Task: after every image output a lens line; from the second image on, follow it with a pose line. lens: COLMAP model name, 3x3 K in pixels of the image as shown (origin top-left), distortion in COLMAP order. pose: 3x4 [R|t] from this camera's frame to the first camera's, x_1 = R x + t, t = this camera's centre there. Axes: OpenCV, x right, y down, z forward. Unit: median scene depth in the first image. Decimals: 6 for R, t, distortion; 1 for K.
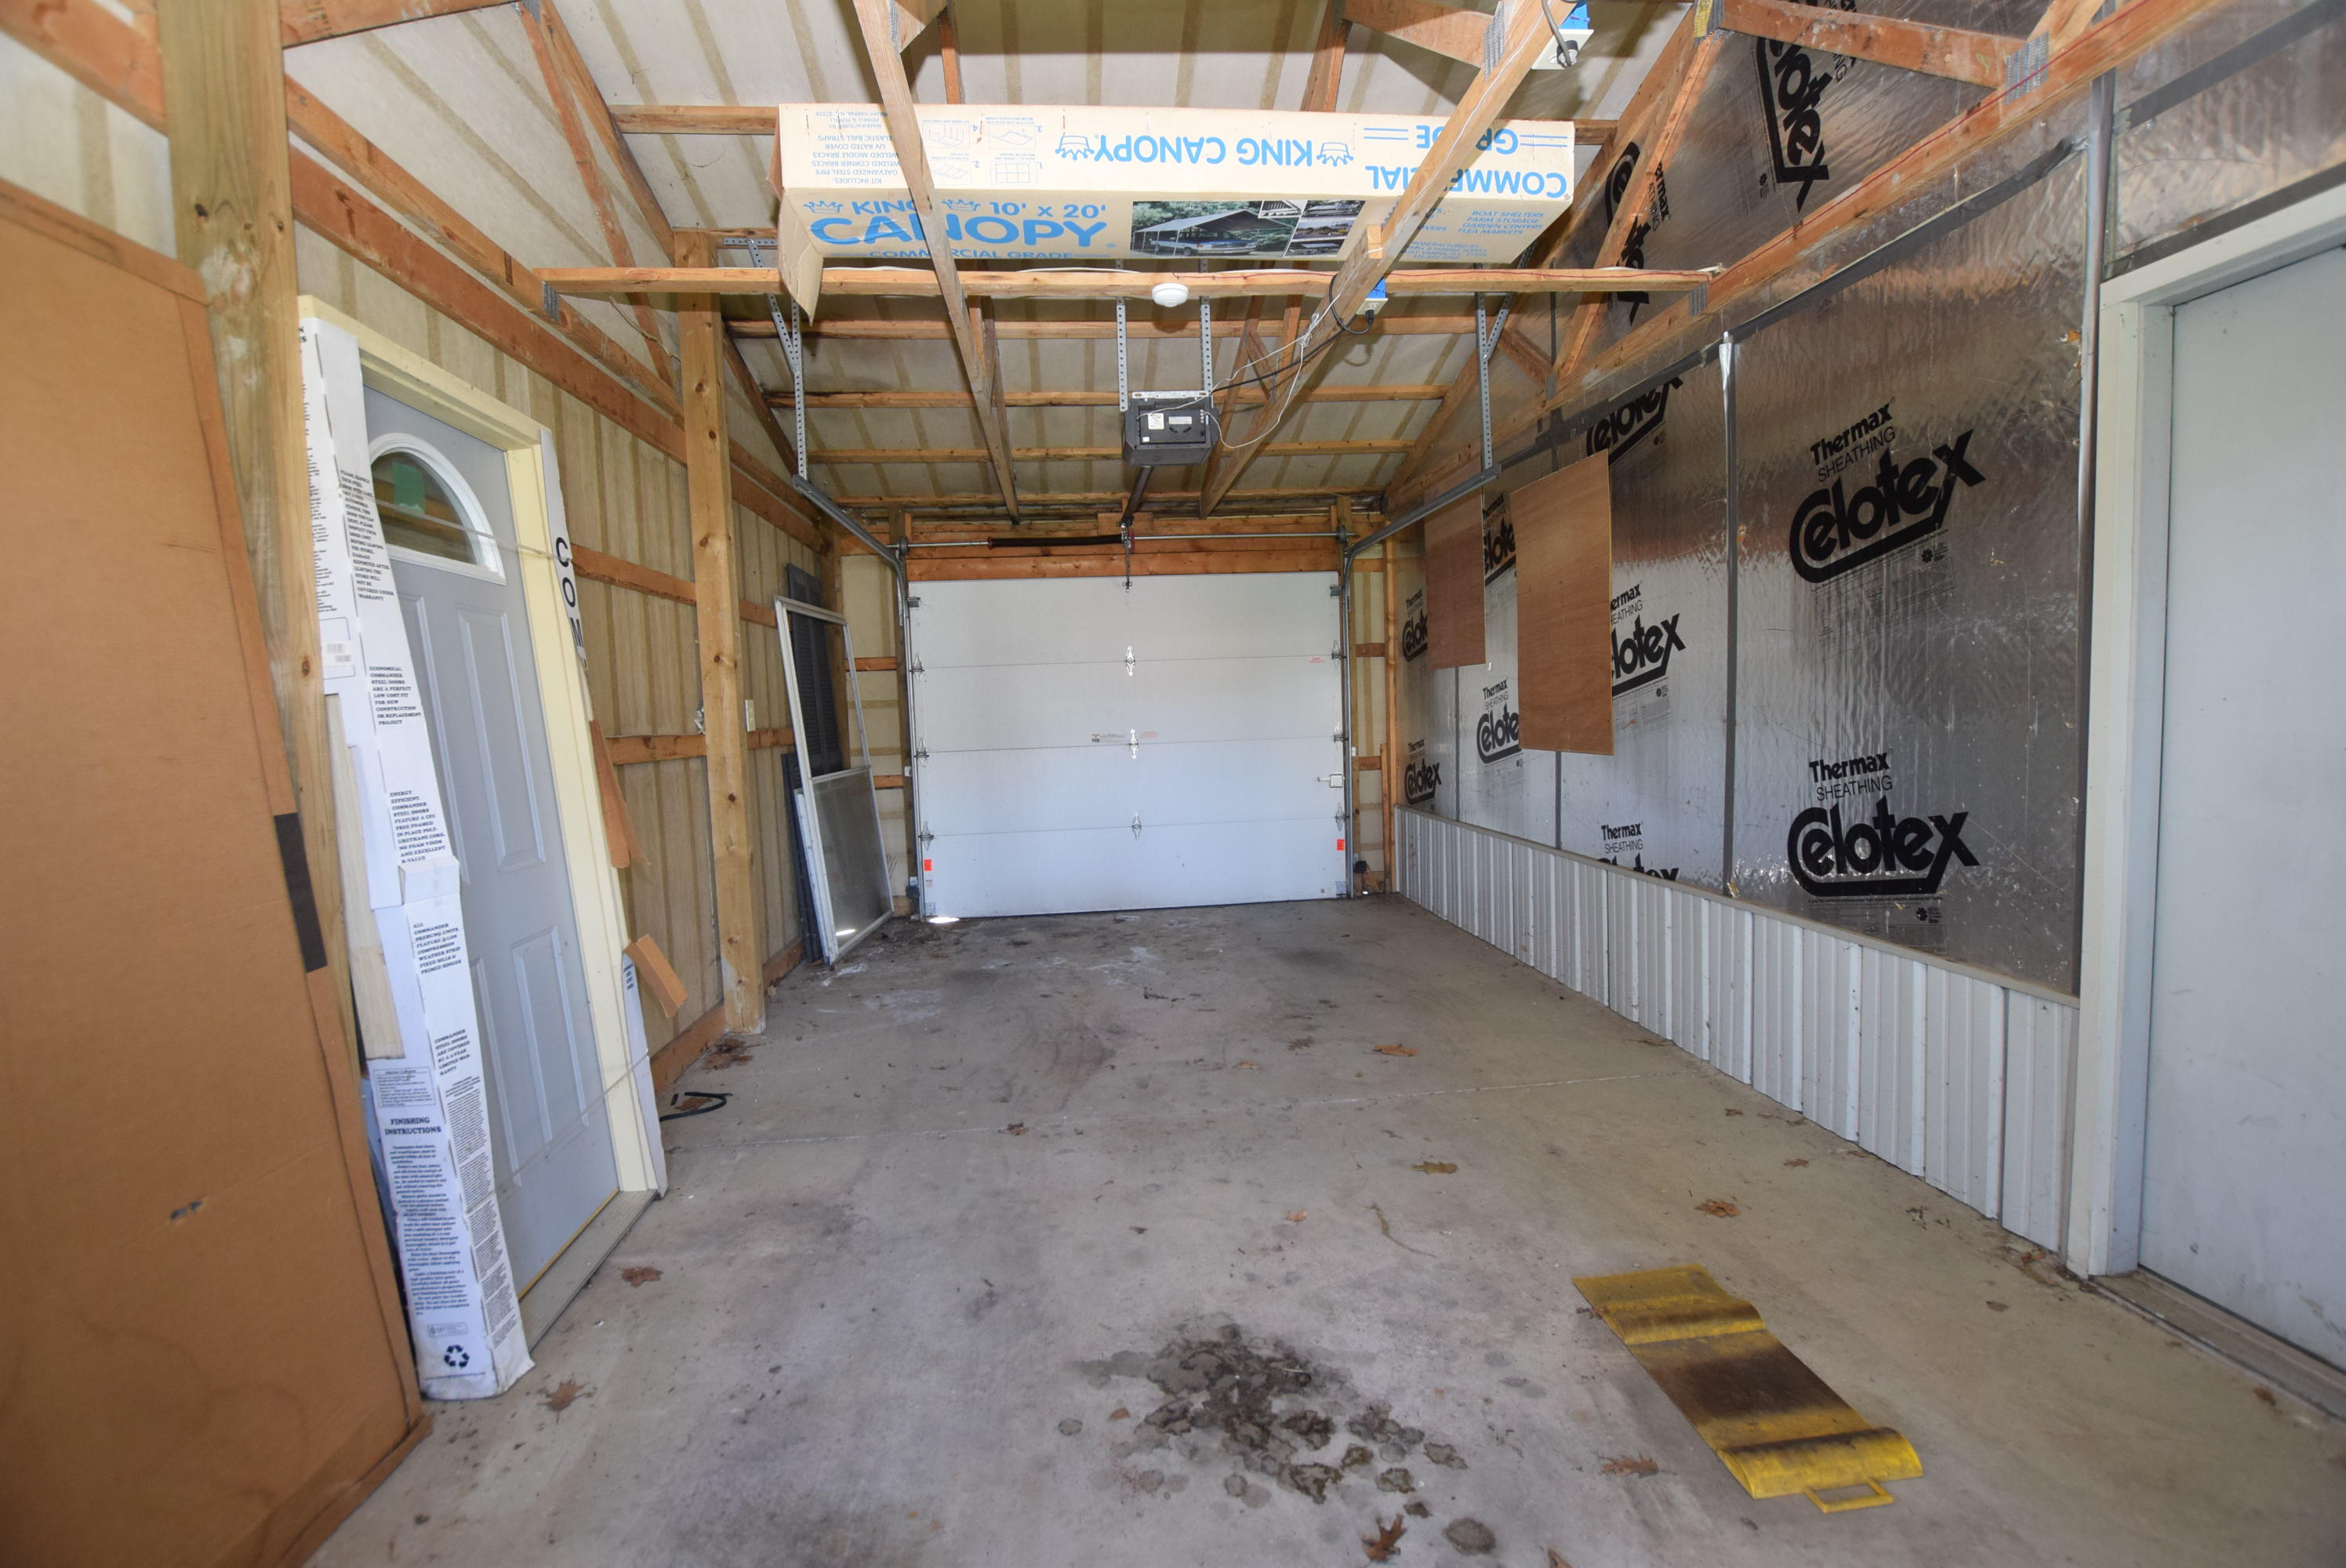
lens RADIAL K [[1033.3, 0, 1177.5], [0, 1033.3, 789.1], [0, 0, 1]] dist [-0.023285, 0.001736]
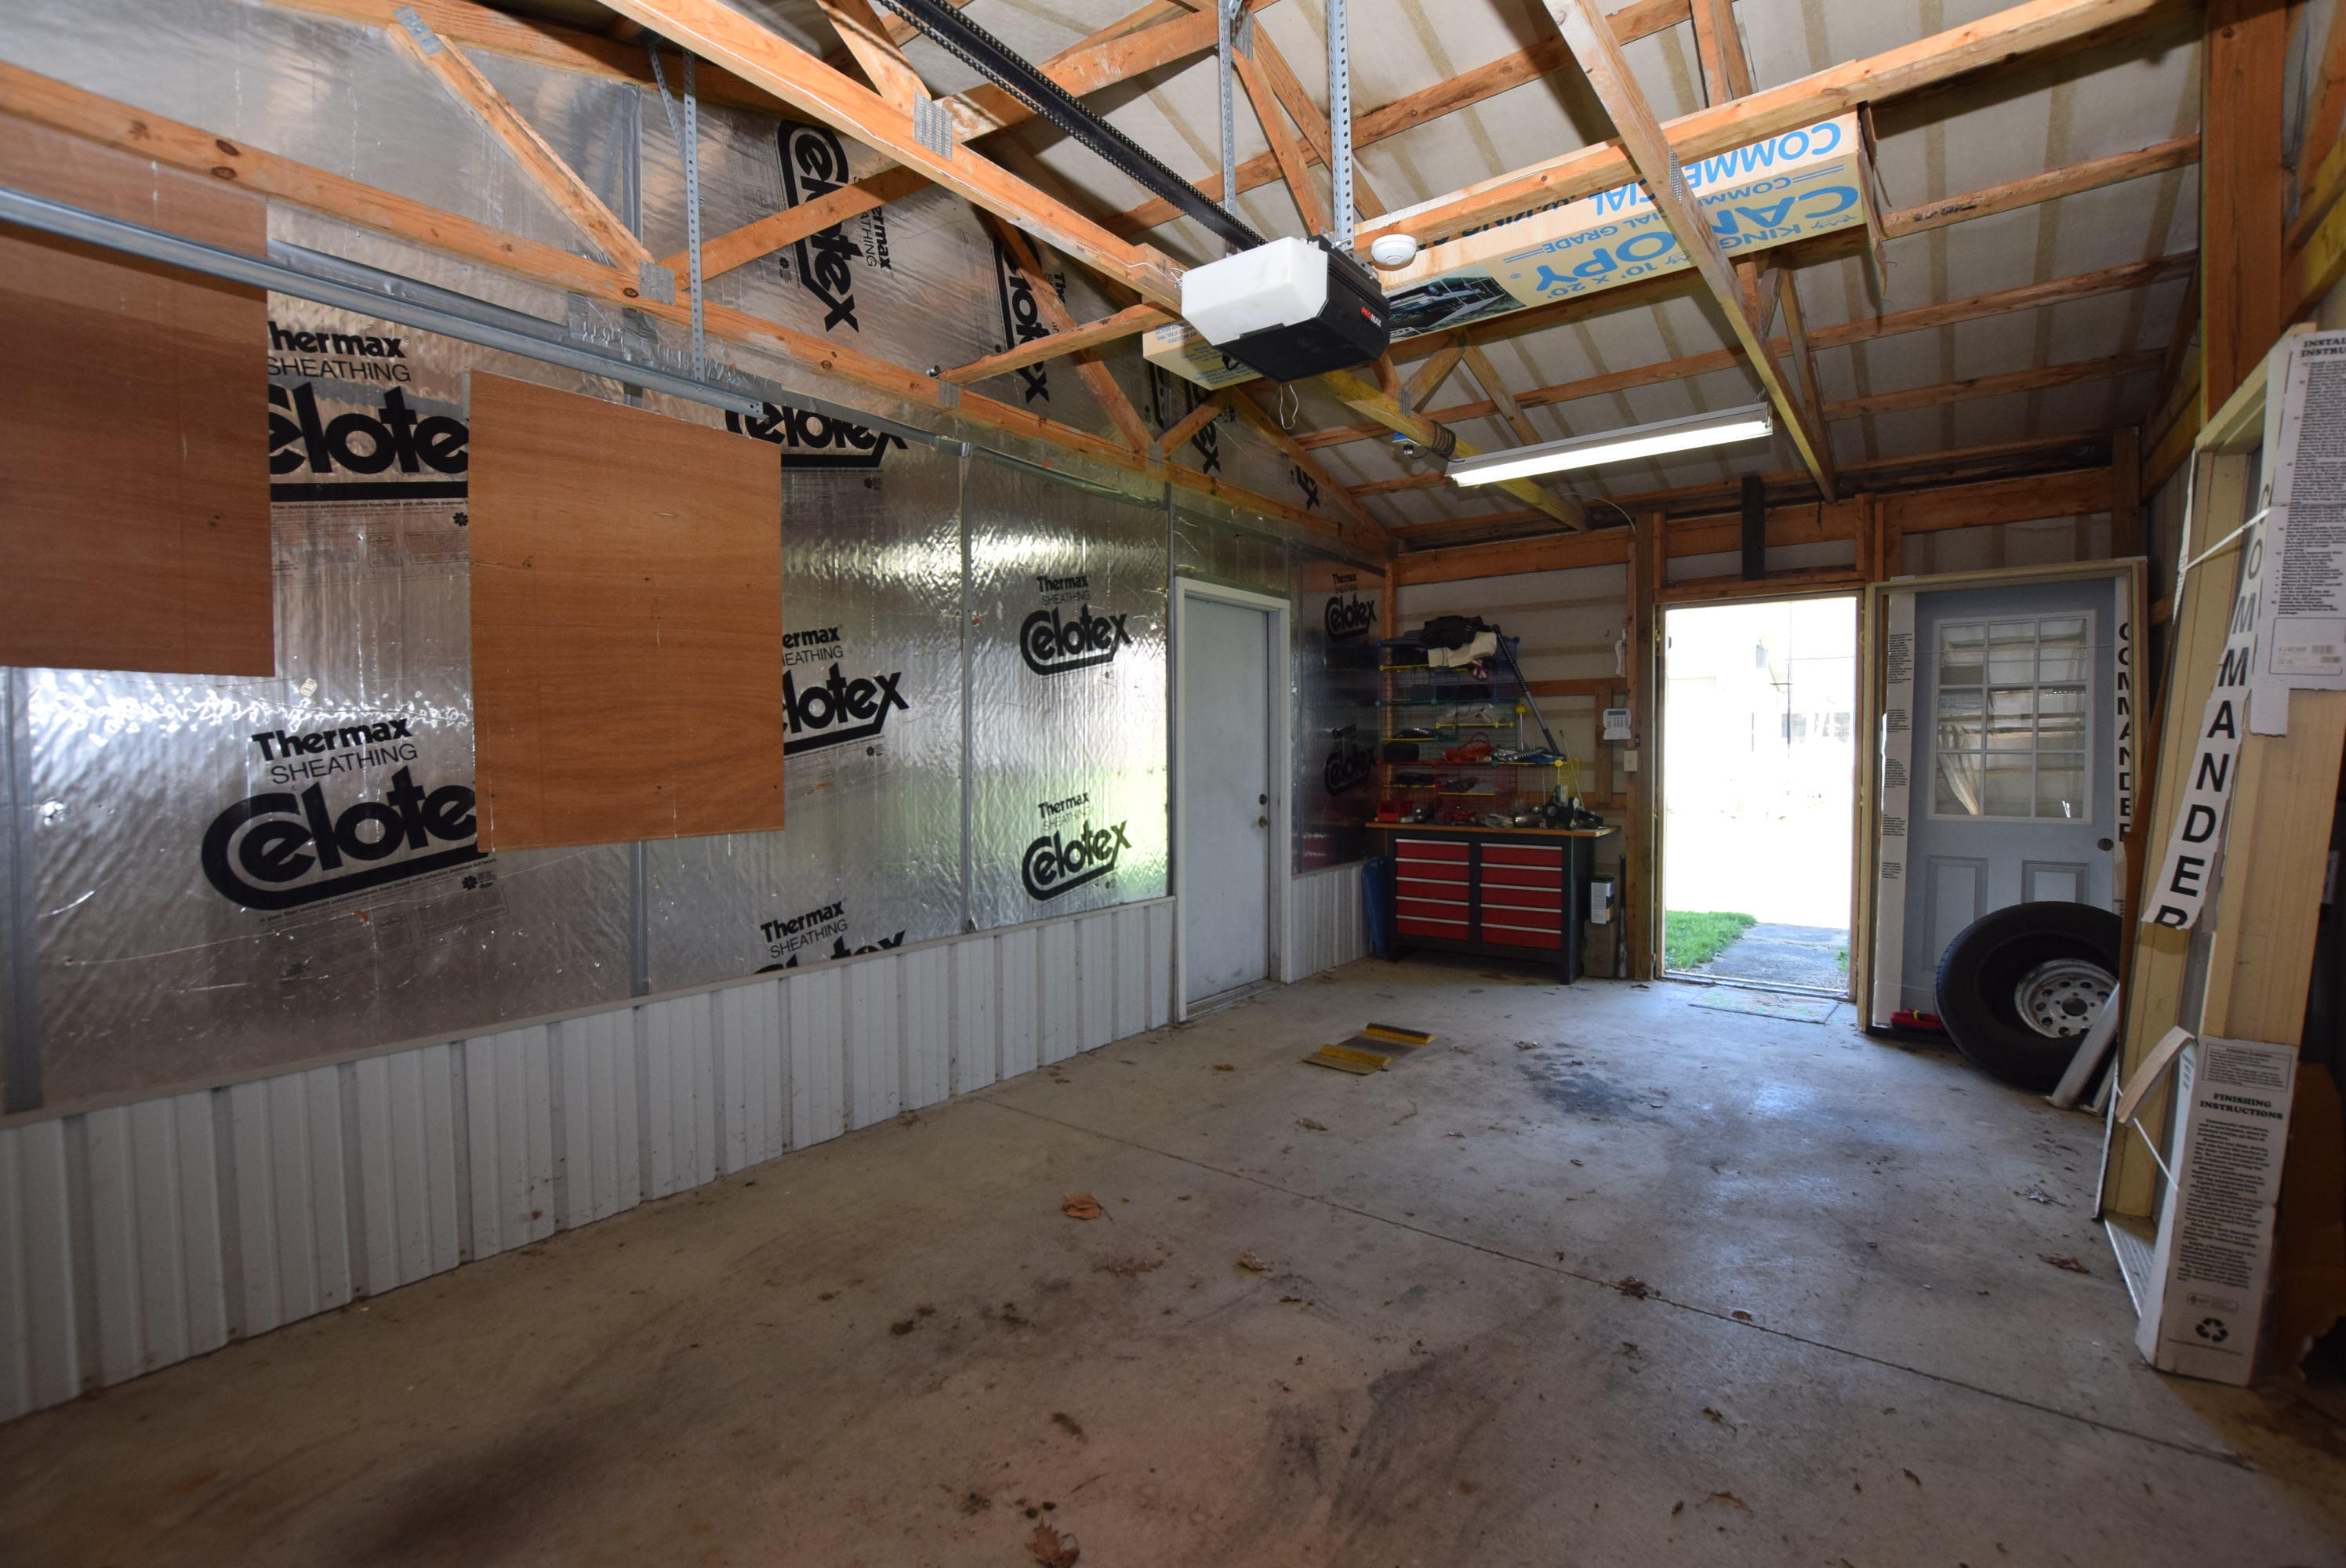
lens RADIAL K [[1033.3, 0, 1182.1], [0, 1033.3, 785.1], [0, 0, 1]] dist [-0.023285, 0.001736]
pose [[-0.727928, 0.013994, 0.685511, -0.379776], [0.084236, 0.994043, 0.069156, -0.105929], [-0.680460, 0.108085, -0.724770, 1.507870]]
